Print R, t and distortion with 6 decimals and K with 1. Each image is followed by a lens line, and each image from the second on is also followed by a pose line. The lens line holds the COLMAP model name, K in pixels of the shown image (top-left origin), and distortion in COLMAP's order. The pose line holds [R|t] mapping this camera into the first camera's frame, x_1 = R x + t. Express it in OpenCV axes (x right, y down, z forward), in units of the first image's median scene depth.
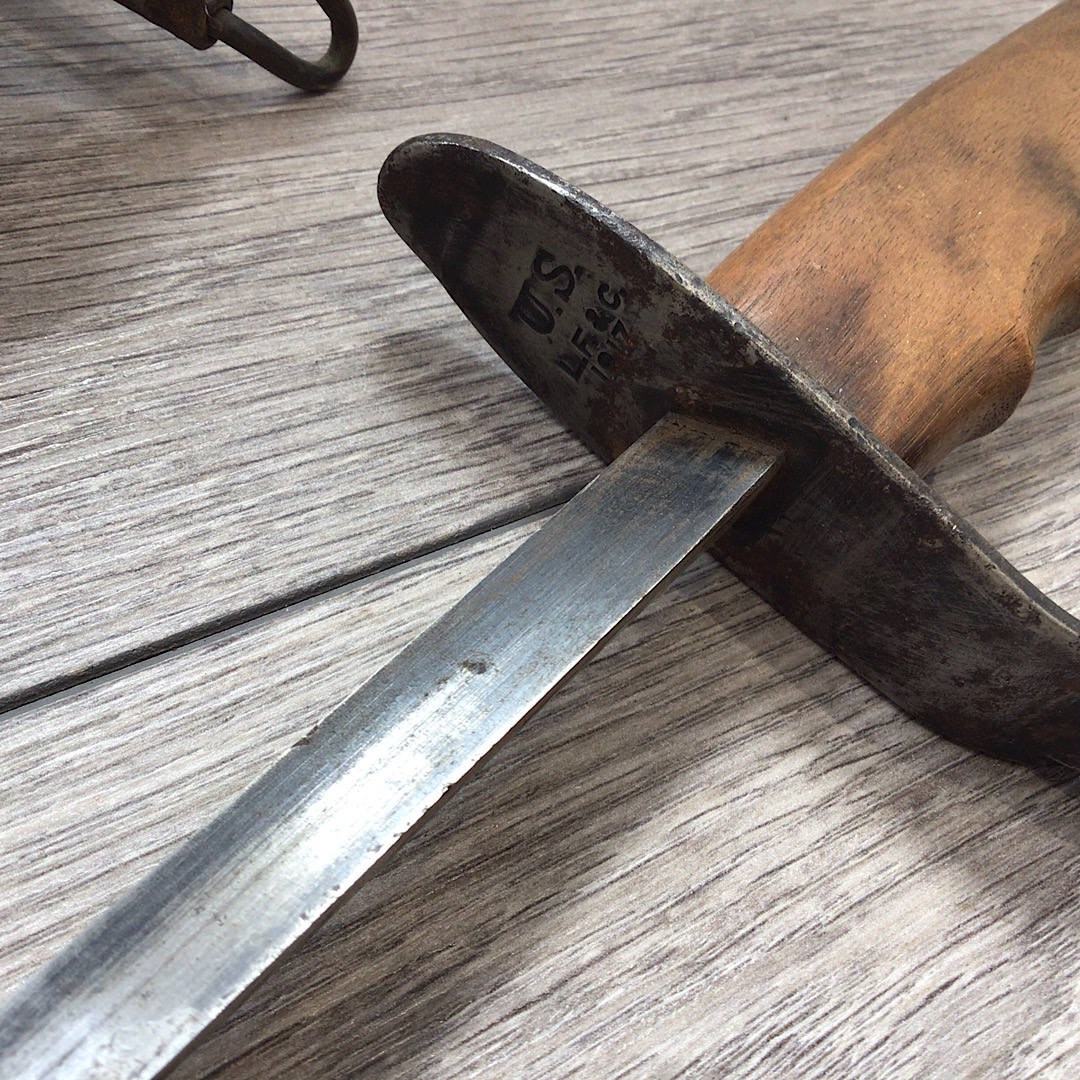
lens RADIAL K [[1350.2, 0, 545.8], [0, 1350.2, 538.9], [0, 0, 1]] dist [0.042663, 0.000000]
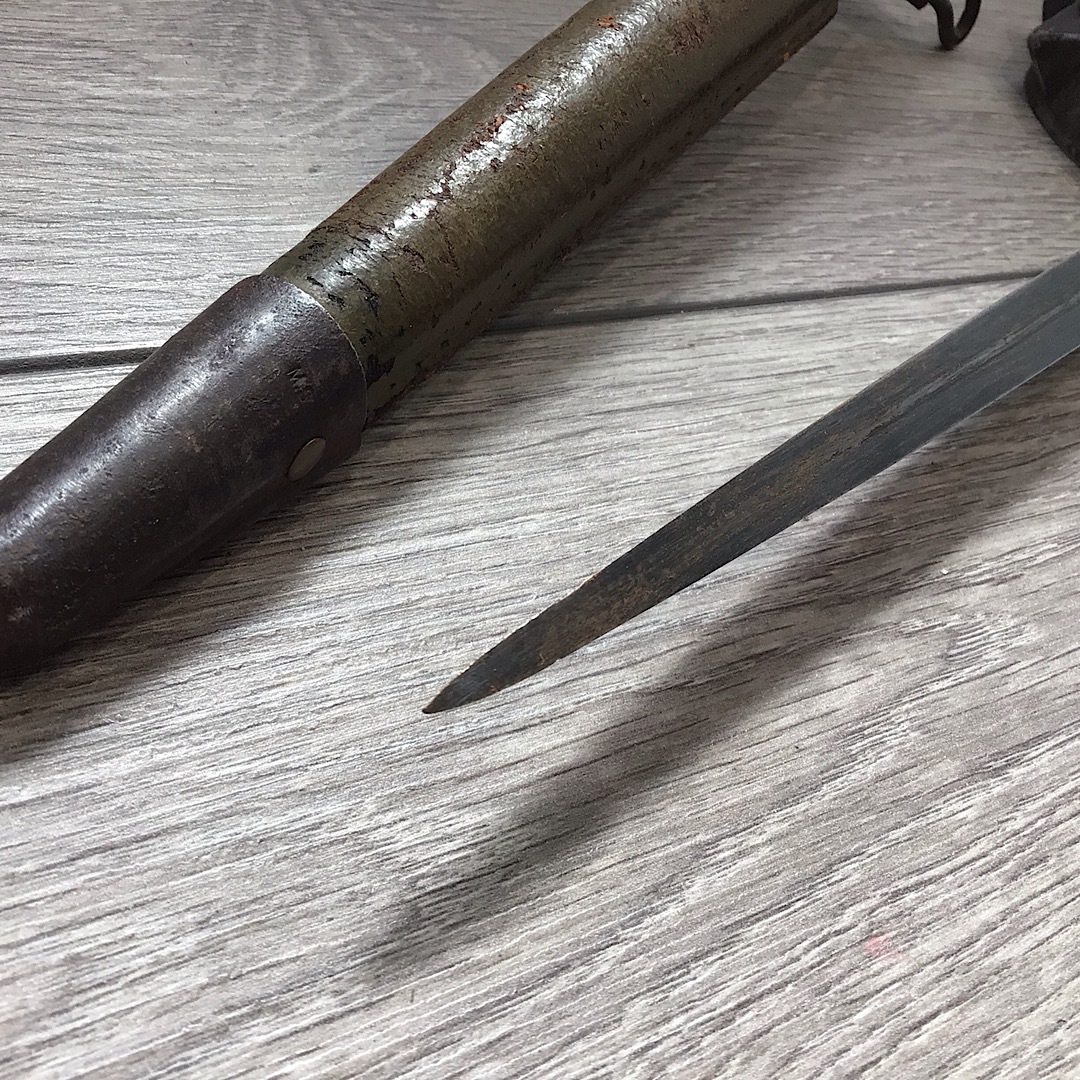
lens RADIAL K [[1350.2, 0, 536.3], [0, 1350.2, 537.6], [0, 0, 1]] dist [0.042663, 0.000000]
pose [[0.990124, 0.118354, 0.075145, -0.841273], [-0.109512, 0.987596, -0.112525, 0.606599], [-0.087530, 0.103185, 0.990803, -0.674416]]
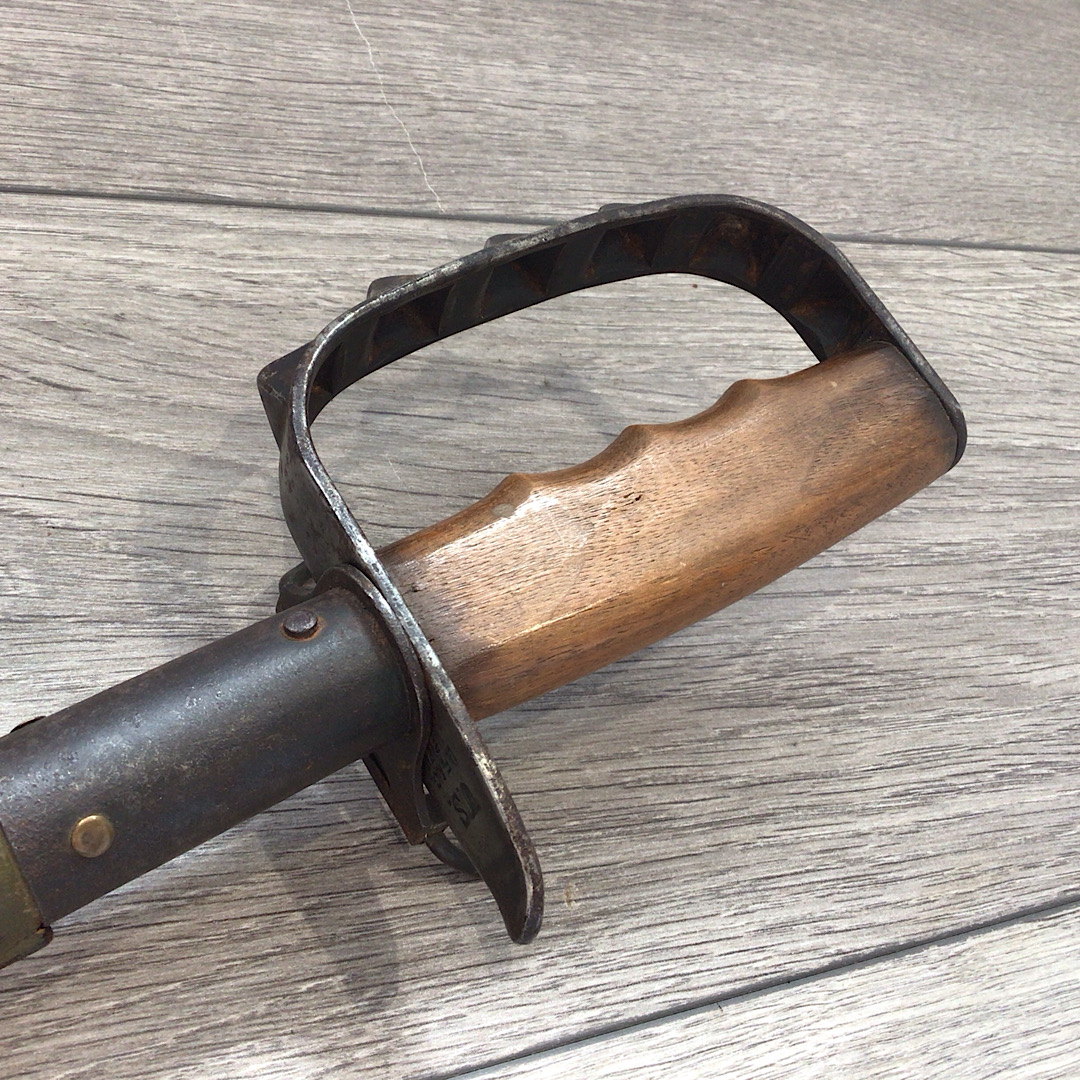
lens RADIAL K [[1350.2, 0, 557.5], [0, 1350.2, 525.5], [0, 0, 1]] dist [0.042663, 0.000000]
pose [[0.970491, 0.239169, -0.030740, -0.105439], [-0.241075, 0.965195, -0.101401, -0.426071], [0.005418, 0.105820, 0.994371, -0.602589]]
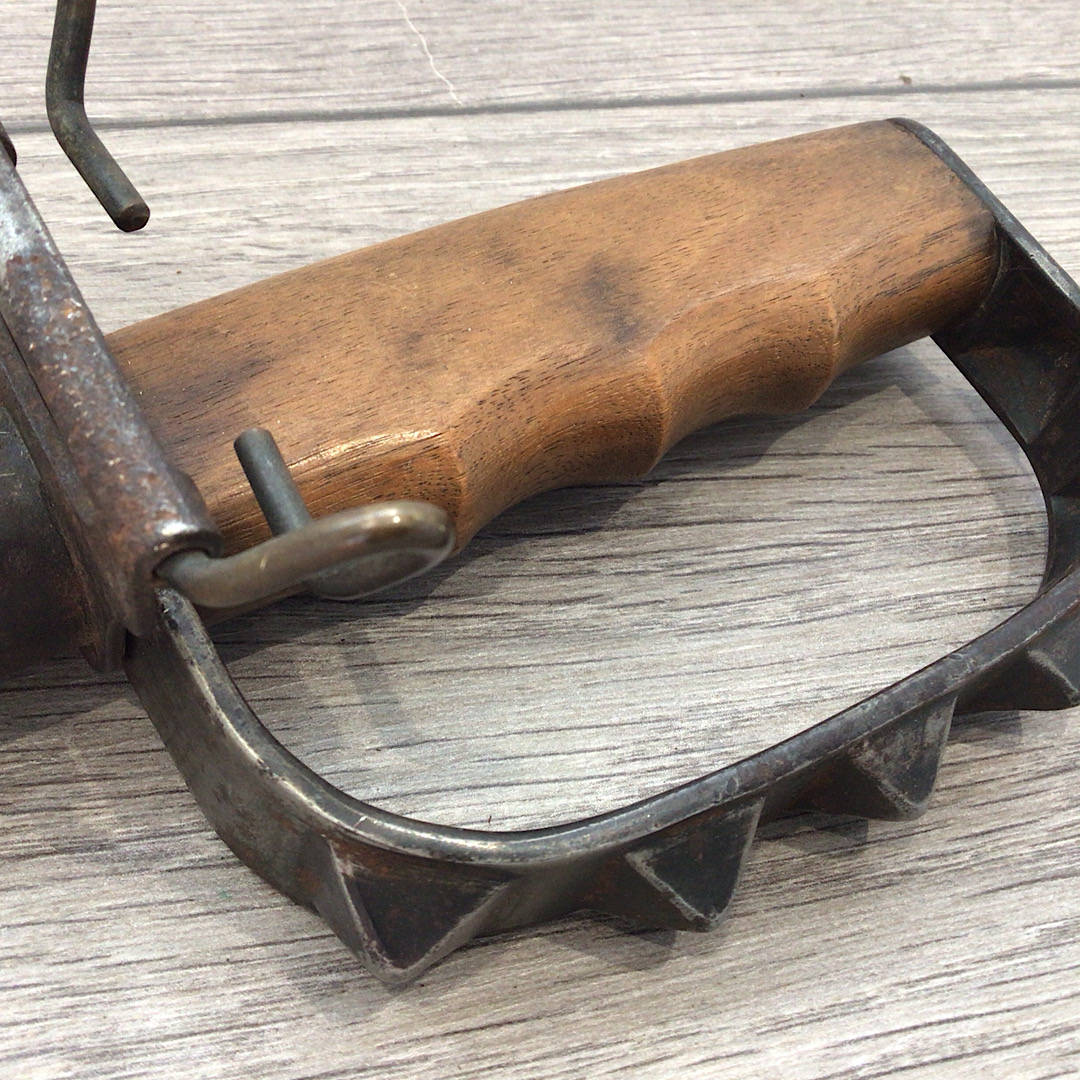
lens RADIAL K [[1350.2, 0, 549.6], [0, 1350.2, 537.8], [0, 0, 1]] dist [0.042663, 0.000000]
pose [[0.970853, 0.114367, -0.210631, -0.039944], [-0.141963, 0.982462, -0.120895, -0.500226], [0.193110, 0.147273, 0.970061, 0.247261]]
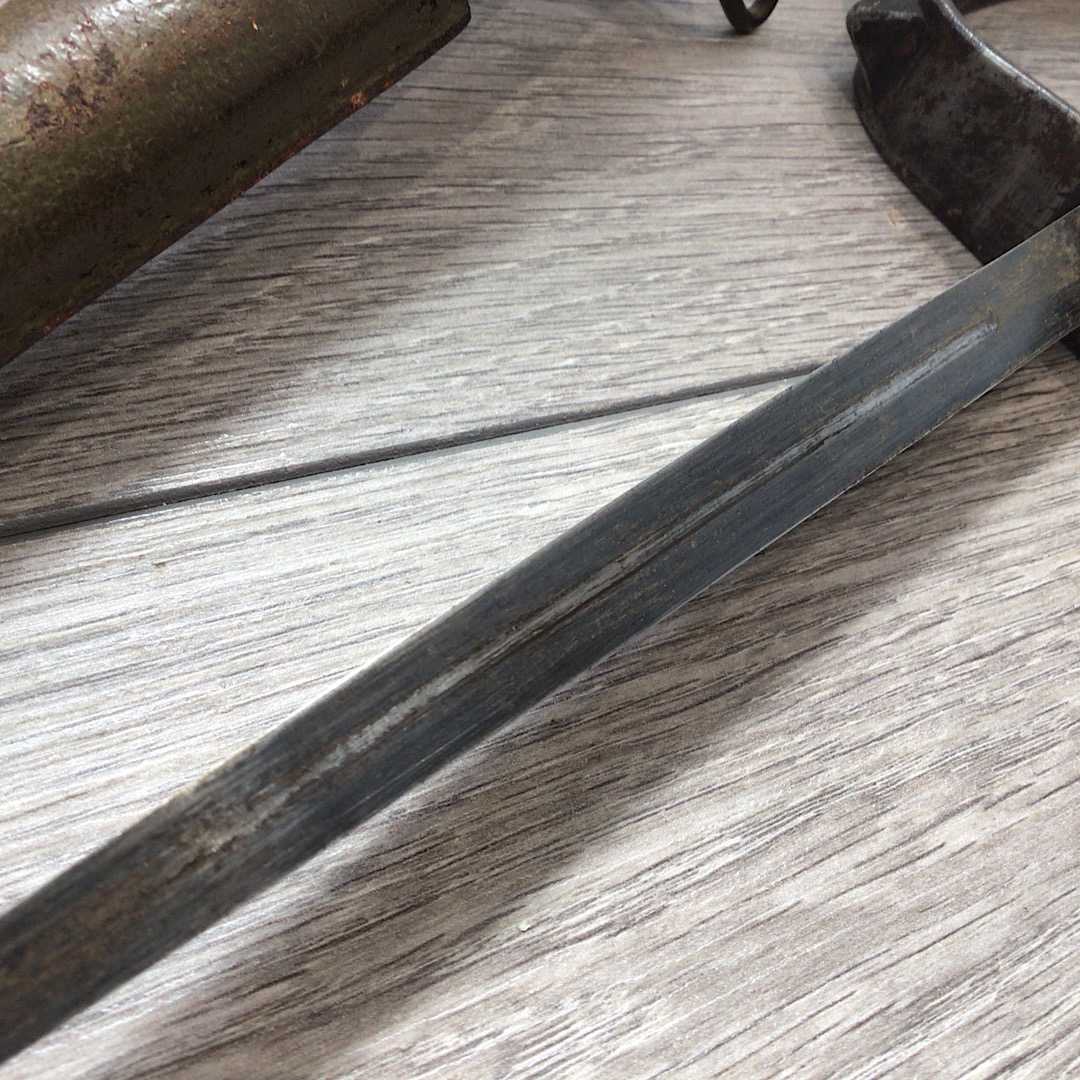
lens RADIAL K [[1350.2, 0, 546.8], [0, 1350.2, 538.2], [0, 0, 1]] dist [0.042663, 0.000000]
pose [[0.993618, 0.100374, 0.051470, -0.421849], [-0.097598, 0.993767, -0.053869, 0.267167], [-0.056556, 0.048501, 0.997221, -0.285125]]
